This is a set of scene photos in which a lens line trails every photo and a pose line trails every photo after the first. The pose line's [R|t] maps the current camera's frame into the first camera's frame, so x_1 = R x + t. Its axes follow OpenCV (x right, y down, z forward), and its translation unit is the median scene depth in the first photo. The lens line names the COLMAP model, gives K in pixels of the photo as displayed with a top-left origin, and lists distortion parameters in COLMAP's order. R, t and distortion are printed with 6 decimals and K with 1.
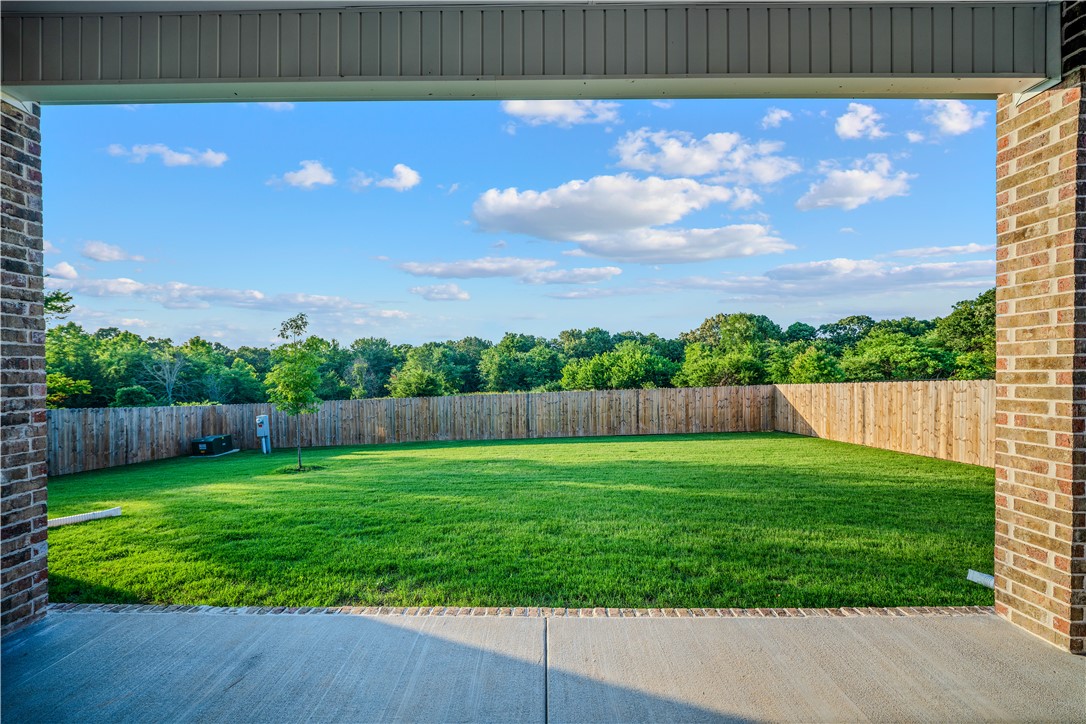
lens RADIAL K [[393.3, 0, 533.2], [0, 393.3, 372.3], [0, 0, 1]] dist [0.000608, -0.000258]
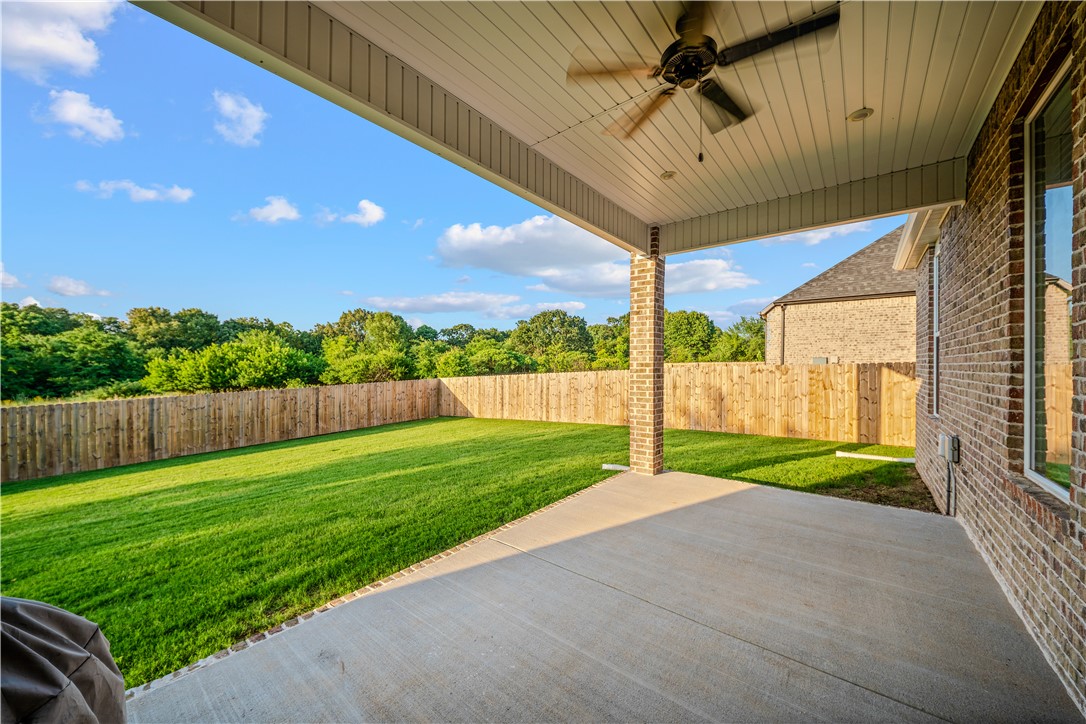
lens RADIAL K [[393.3, 0, 549.7], [0, 393.3, 367.6], [0, 0, 1]] dist [0.000608, -0.000258]
pose [[0.613316, 0.000011, 0.789838, -0.134358], [0.000658, 1.000000, -0.000525, -0.000611], [-0.789837, 0.000842, 0.613316, -0.009123]]
